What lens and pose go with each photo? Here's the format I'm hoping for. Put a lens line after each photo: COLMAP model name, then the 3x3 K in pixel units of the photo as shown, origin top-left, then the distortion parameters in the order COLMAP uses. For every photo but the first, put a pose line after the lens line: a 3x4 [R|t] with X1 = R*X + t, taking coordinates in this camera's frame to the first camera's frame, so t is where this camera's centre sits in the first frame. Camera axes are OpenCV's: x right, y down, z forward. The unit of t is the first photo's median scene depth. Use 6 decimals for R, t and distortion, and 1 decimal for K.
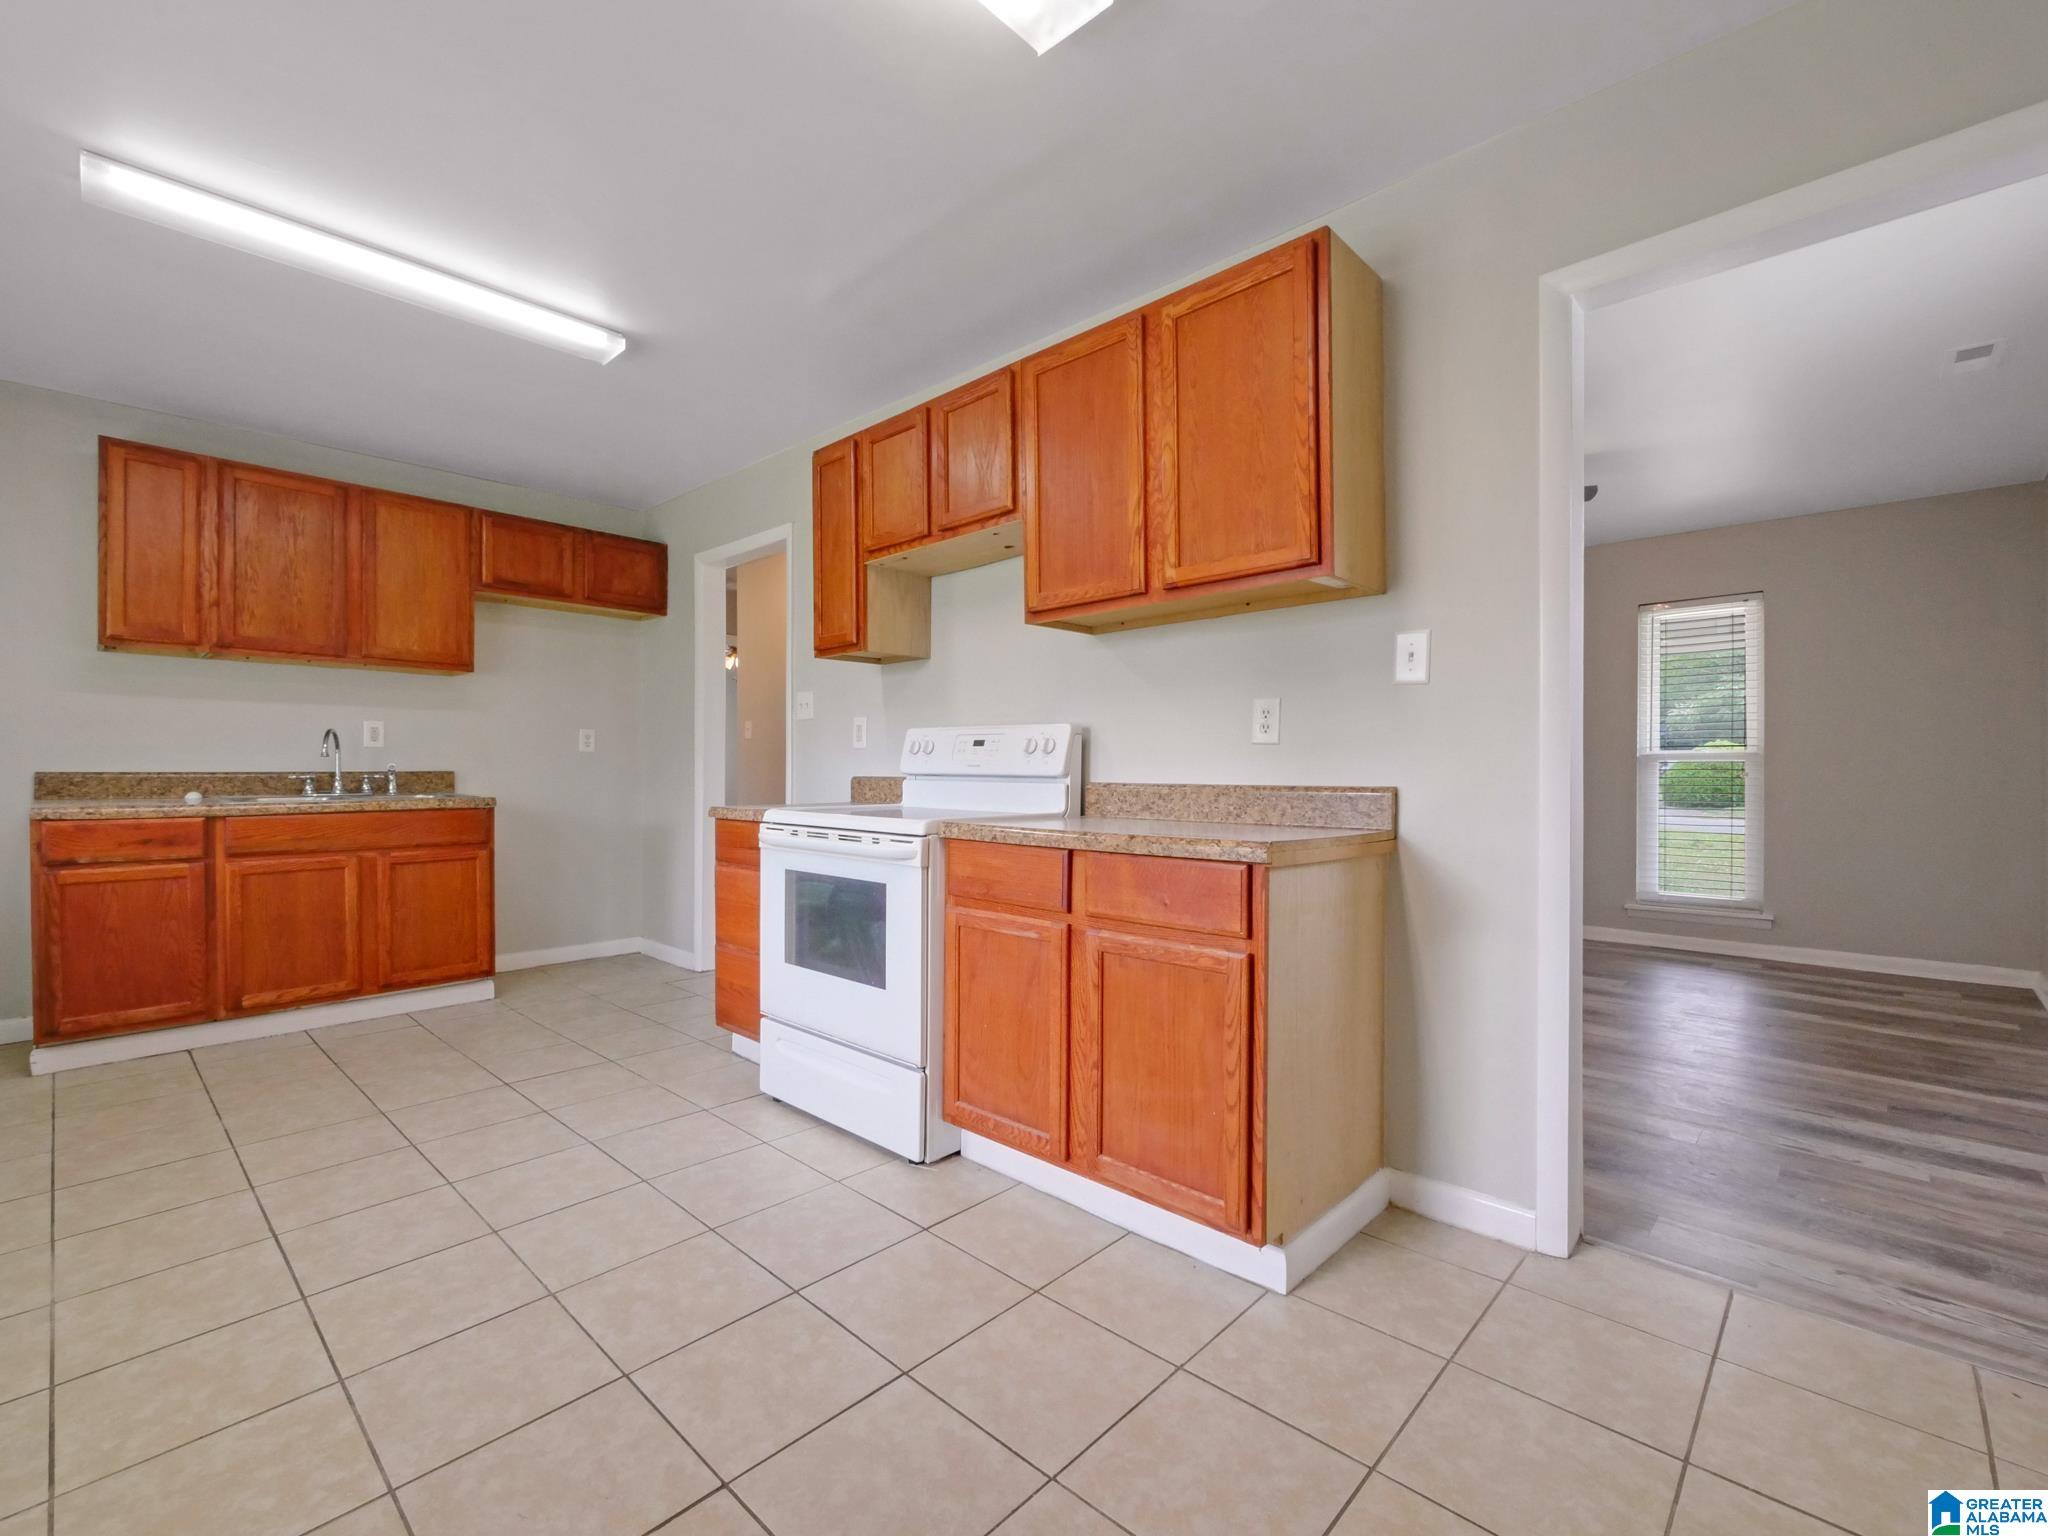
lens RADIAL K [[915.5, 0, 1023.4], [0, 915.5, 753.8], [0, 0, 1]] dist [-0.001495, -0.000461]
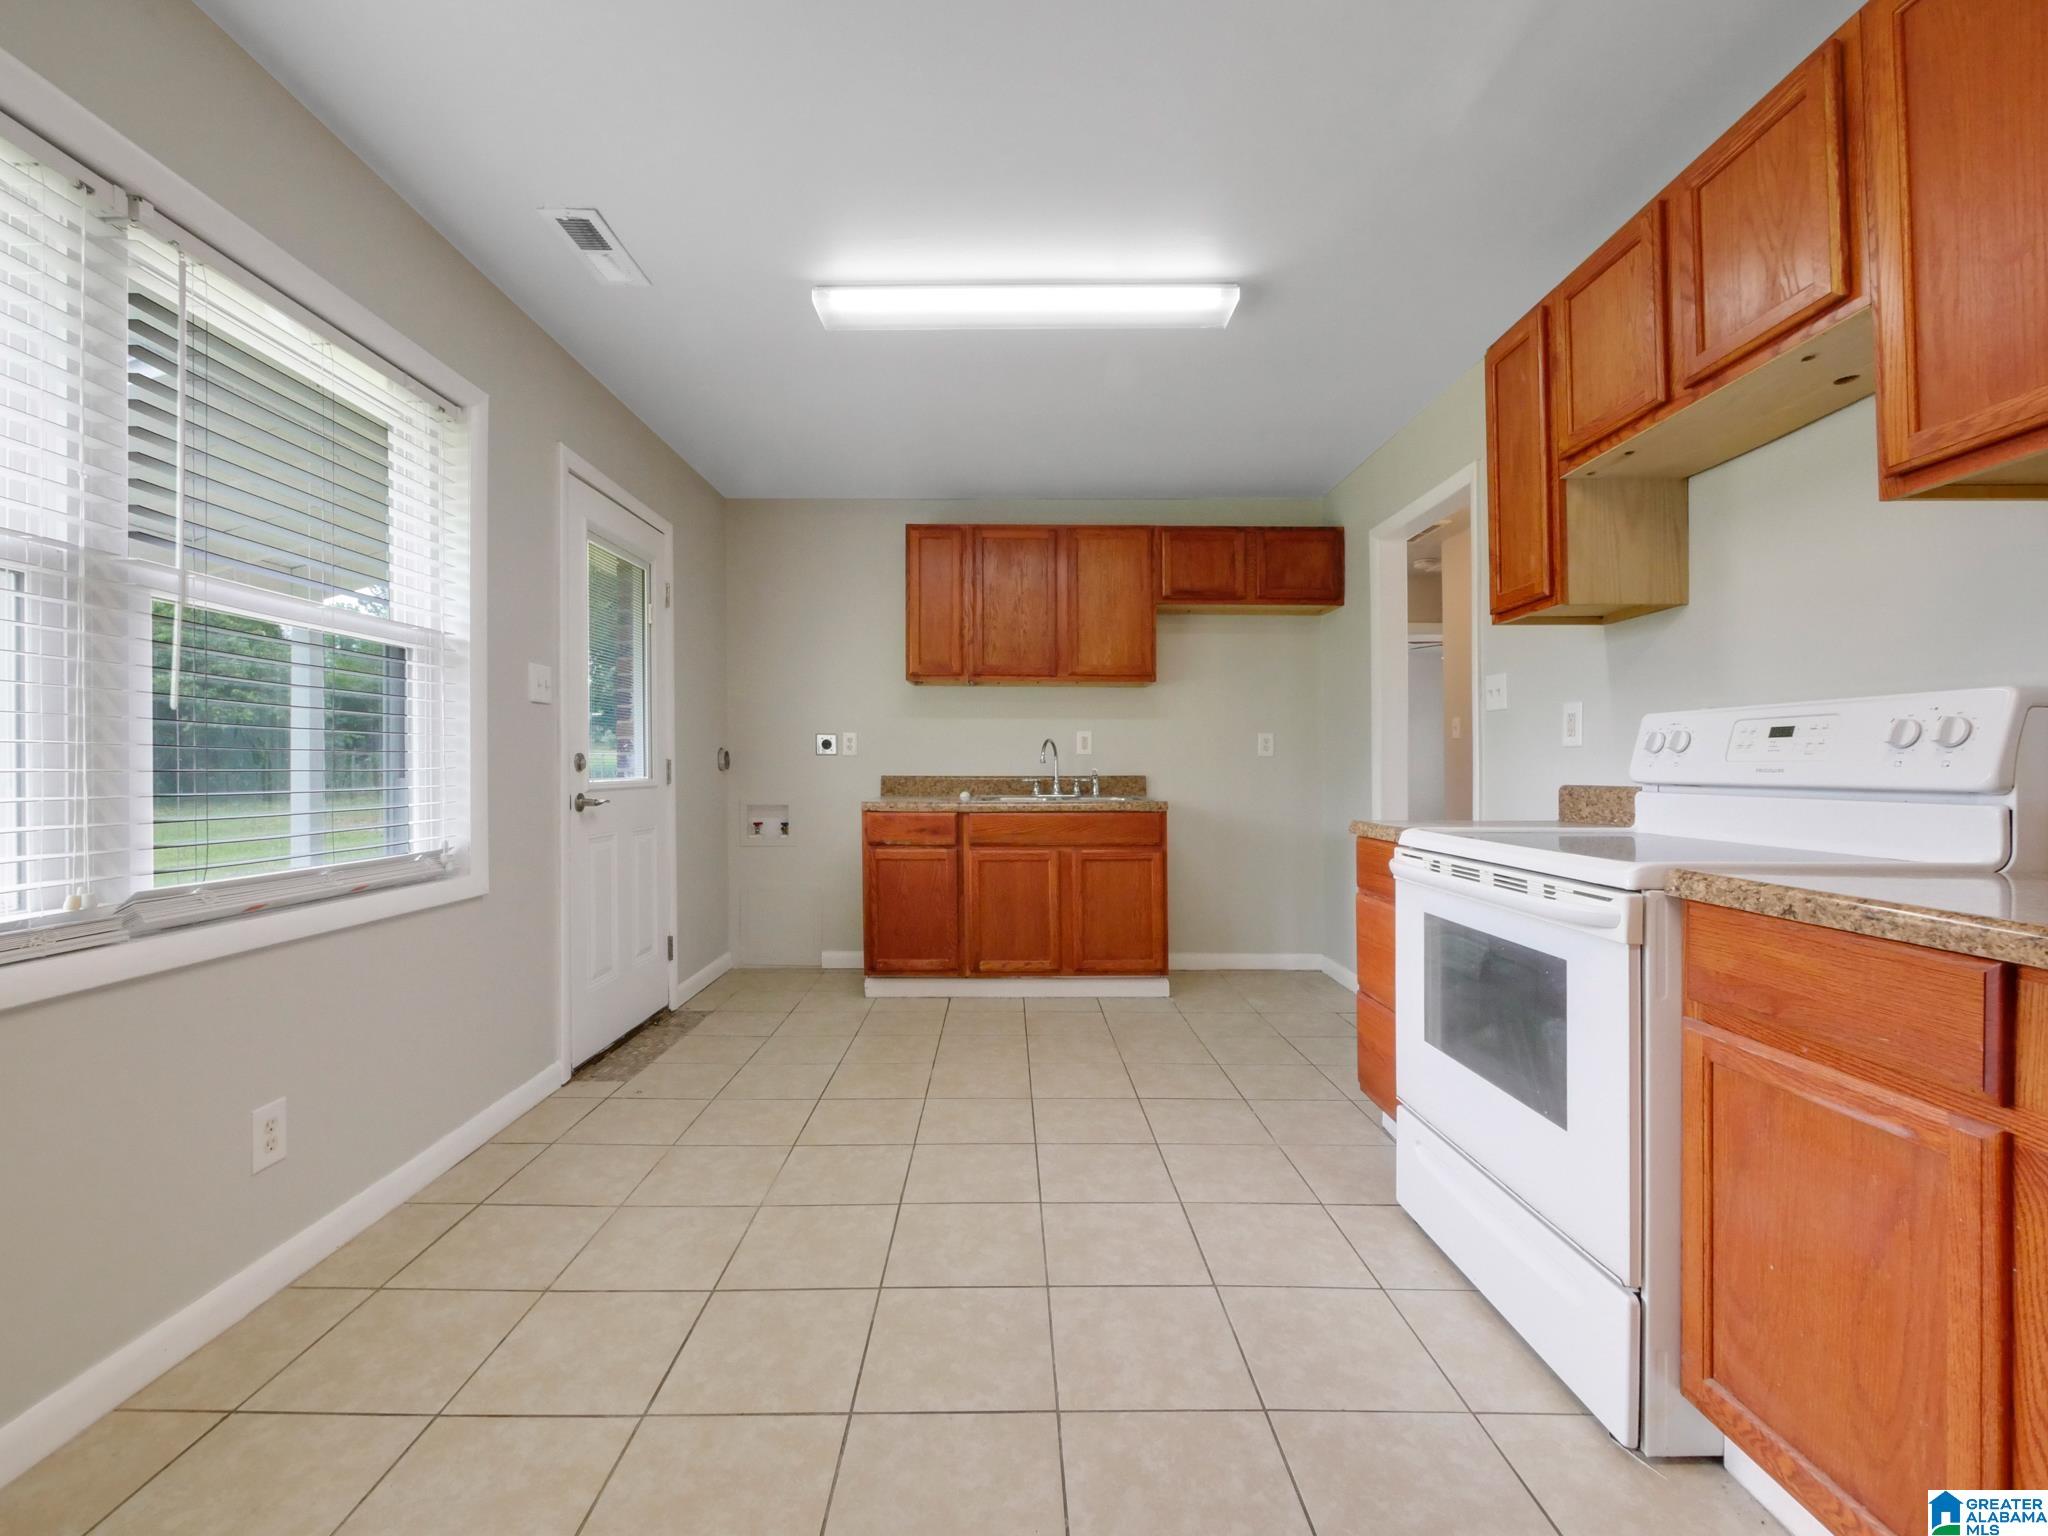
lens RADIAL K [[875.3, 0, 1000.2], [0, 875.3, 758.9], [0, 0, 1]] dist [-0.005144, -0.000354]
pose [[0.680902, -0.010881, -0.732294, 0.017883], [0.011436, 0.999926, -0.004225, 0.002164], [0.732286, -0.005497, 0.680975, 0.235809]]
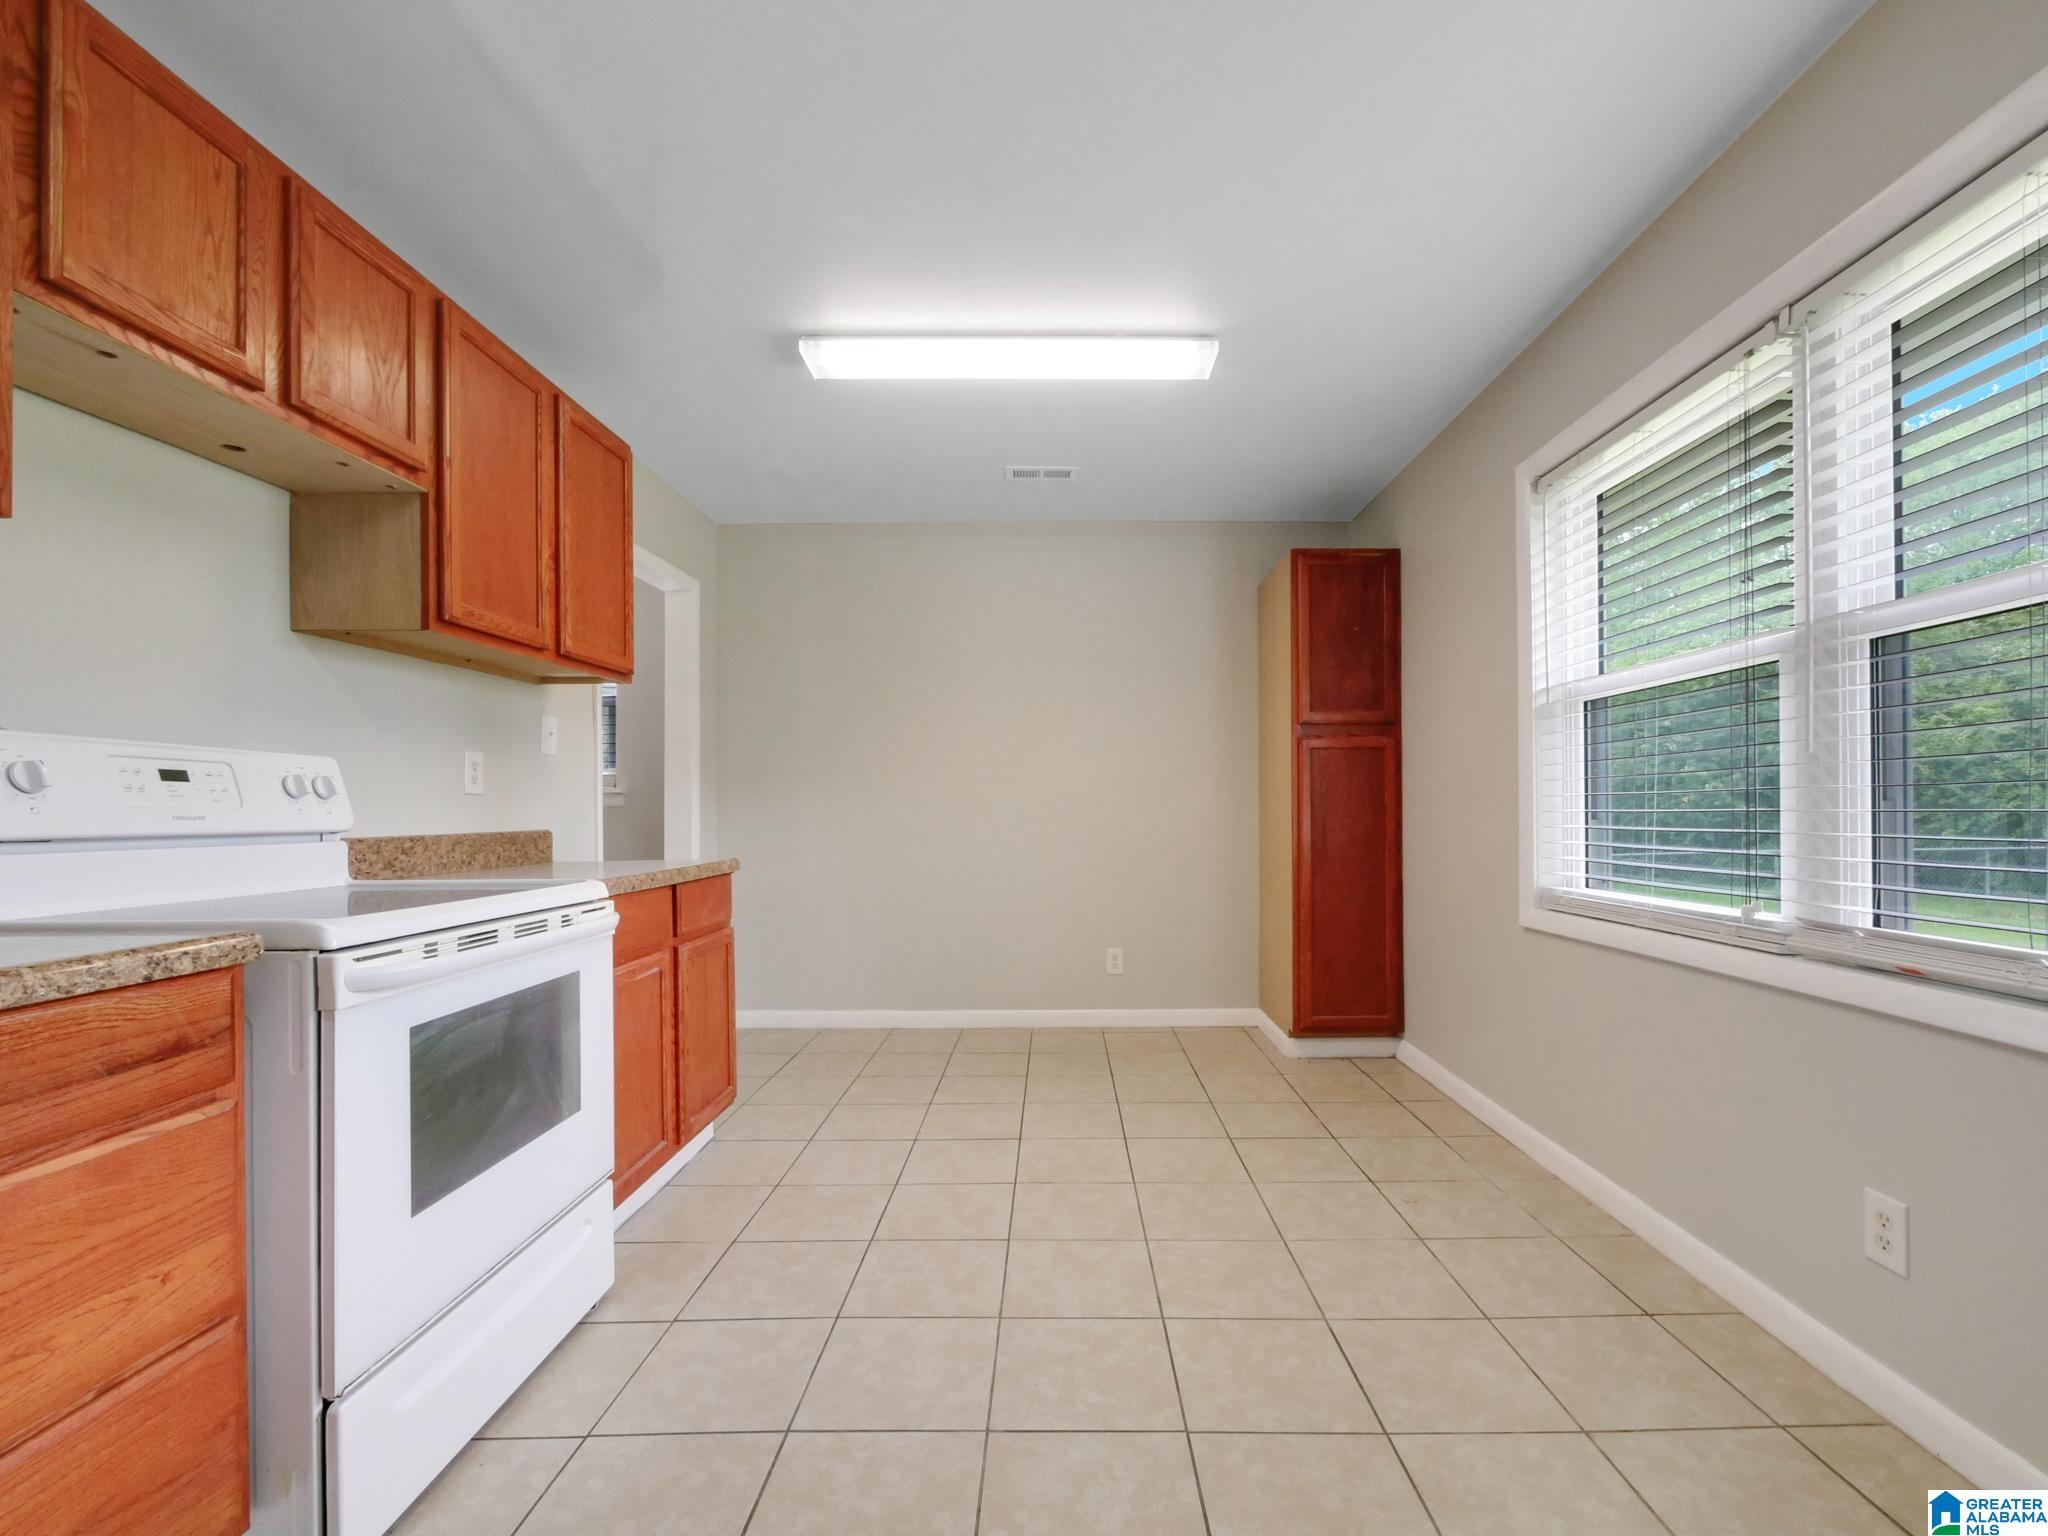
lens RADIAL K [[875.3, 0, 1000.2], [0, 875.3, 758.9], [0, 0, 1]] dist [-0.005144, -0.000354]
pose [[-0.638904, 0.046667, 0.767870, -0.704074], [-0.006904, 0.997770, -0.066384, 0.008603], [-0.769256, -0.047714, -0.637157, 0.899795]]
